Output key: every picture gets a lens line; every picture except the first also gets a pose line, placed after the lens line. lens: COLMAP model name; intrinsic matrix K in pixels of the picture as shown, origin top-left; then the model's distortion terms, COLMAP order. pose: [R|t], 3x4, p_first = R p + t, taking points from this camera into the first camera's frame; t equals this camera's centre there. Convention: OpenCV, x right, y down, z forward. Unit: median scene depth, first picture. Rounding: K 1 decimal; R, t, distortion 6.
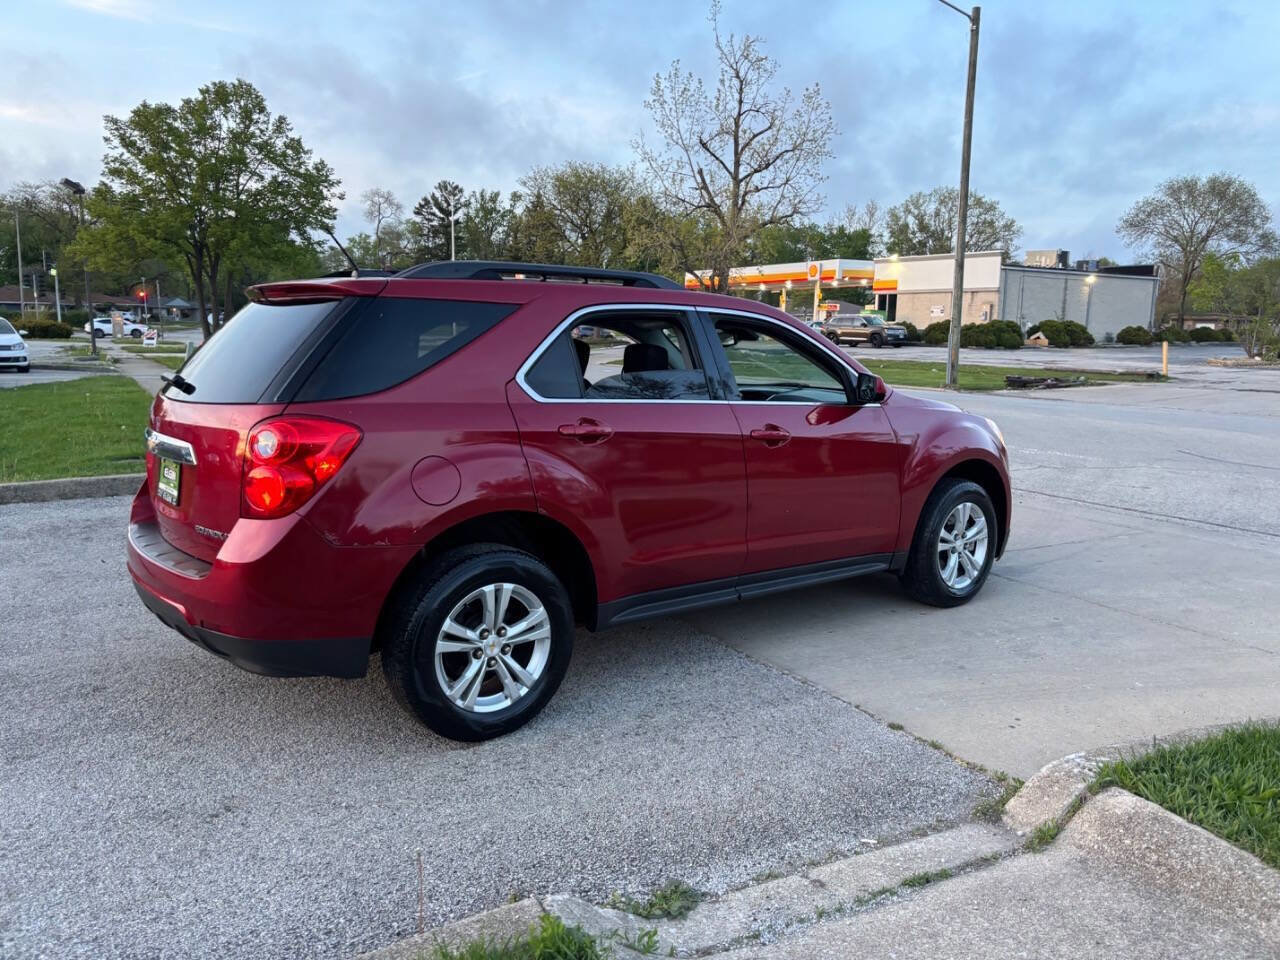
lens RADIAL K [[971.3, 0, 649.6], [0, 971.3, 489.5], [0, 0, 1]] dist [0.040784, -0.038722]
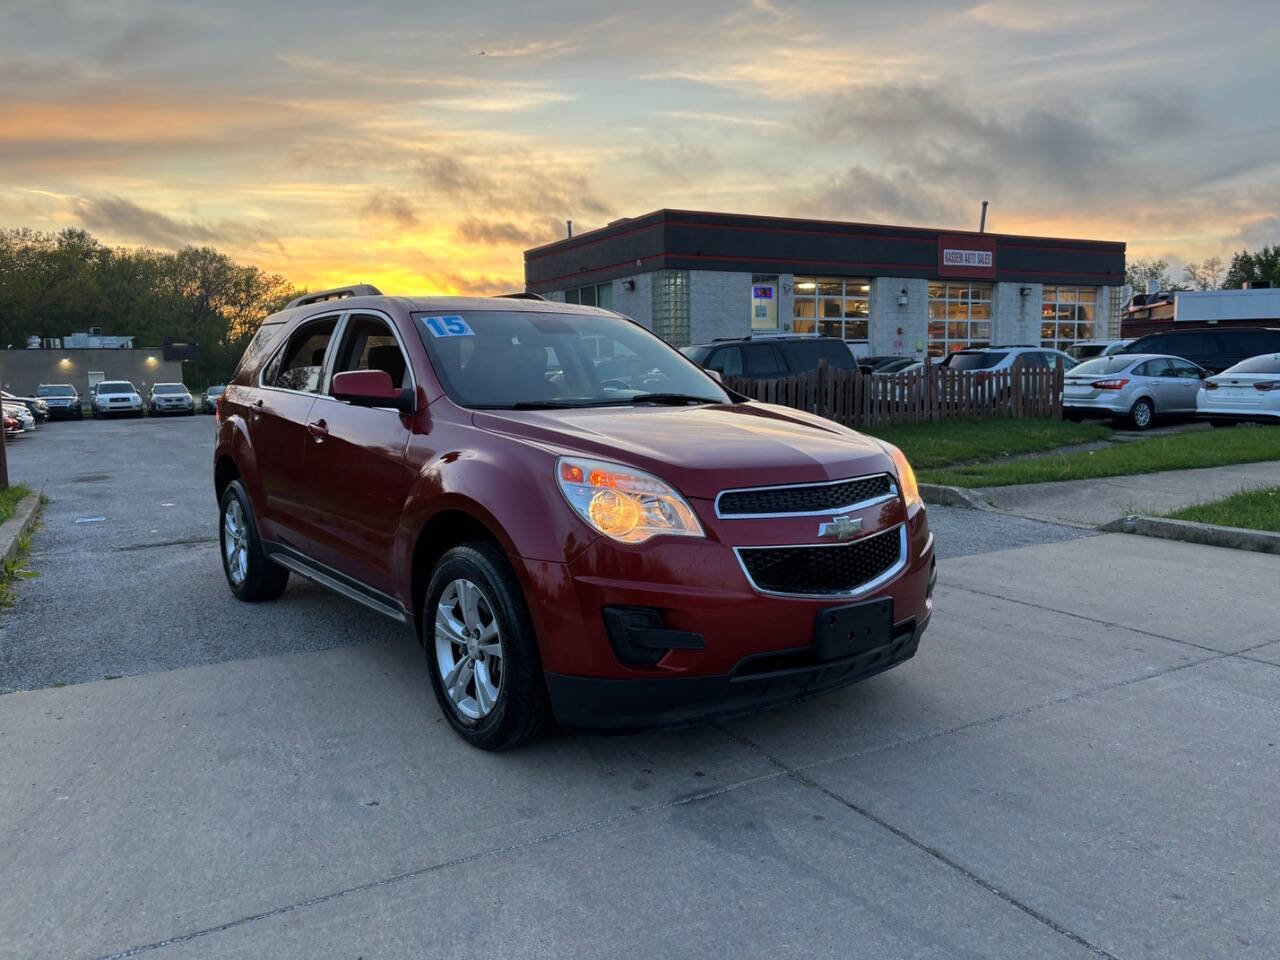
lens RADIAL K [[971.3, 0, 642.2], [0, 971.3, 476.2], [0, 0, 1]] dist [0.040784, -0.038722]
pose [[-0.024265, 0.091933, -0.995470, 0.141902], [-0.151285, 0.983957, 0.094557, -0.019473], [0.988192, 0.152894, -0.009968, 0.167200]]
